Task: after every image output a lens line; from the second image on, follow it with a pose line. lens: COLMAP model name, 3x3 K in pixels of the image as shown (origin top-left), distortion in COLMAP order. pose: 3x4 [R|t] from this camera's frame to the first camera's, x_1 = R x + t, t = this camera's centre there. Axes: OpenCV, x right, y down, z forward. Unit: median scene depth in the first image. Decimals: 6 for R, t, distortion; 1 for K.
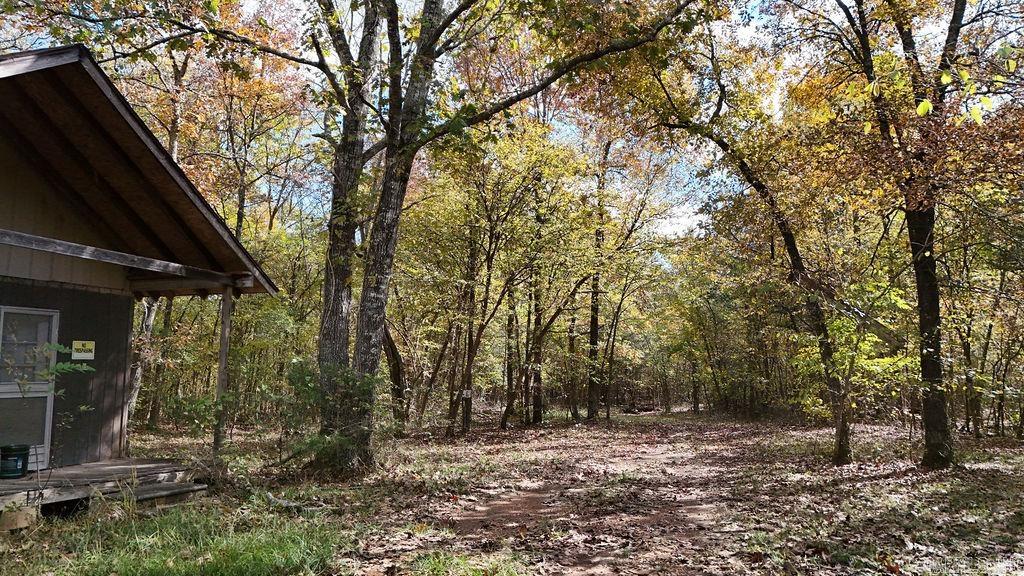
lens RADIAL K [[748.5, 0, 514.0], [0, 748.5, 284.1], [0, 0, 1]] dist [0.077493, -0.067205]
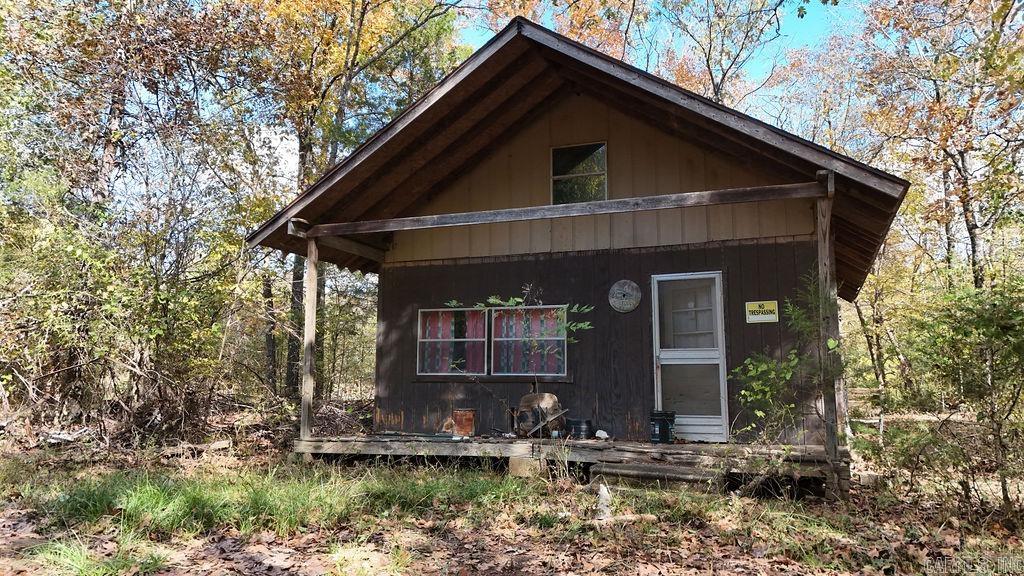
lens RADIAL K [[748.5, 0, 511.7], [0, 748.5, 286.7], [0, 0, 1]] dist [0.077493, -0.067205]
pose [[-0.082683, -0.128299, -0.988283, 0.301399], [0.117508, 0.983505, -0.137510, 0.141216], [0.989624, -0.127500, -0.066243, 0.771381]]
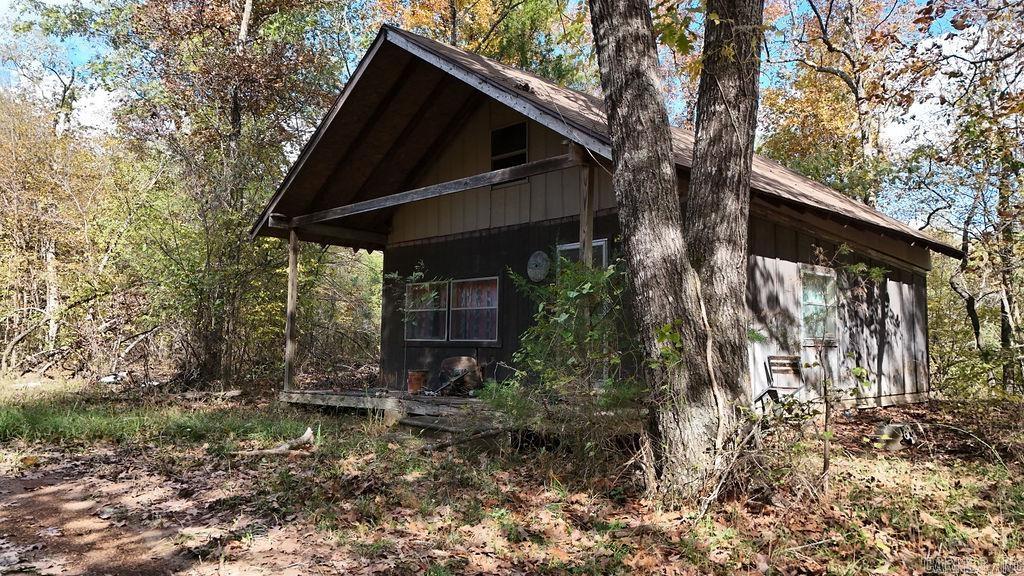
lens RADIAL K [[748.5, 0, 509.5], [0, 748.5, 294.5], [0, 0, 1]] dist [0.077493, -0.067205]
pose [[-0.481724, -0.070913, -0.873449, 0.244941], [0.094988, 0.986622, -0.132489, 0.202794], [0.871159, -0.146791, -0.468544, 1.255201]]
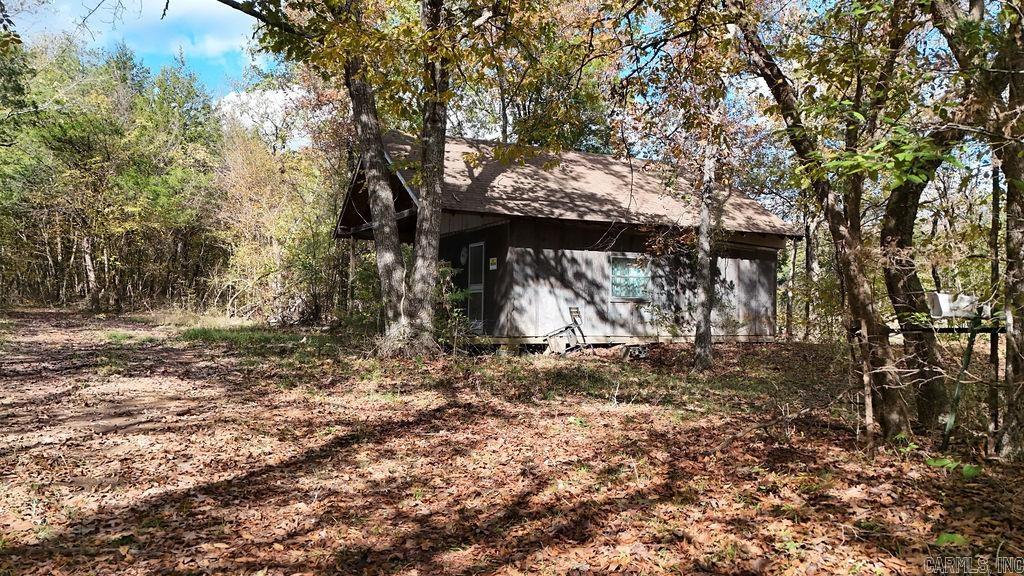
lens RADIAL K [[748.5, 0, 513.0], [0, 748.5, 288.1], [0, 0, 1]] dist [0.077493, -0.067205]
pose [[-0.723959, -0.031462, -0.689125, 0.453359], [0.066481, 0.991128, -0.115092, 0.311247], [0.686632, -0.129136, -0.715445, 2.089660]]
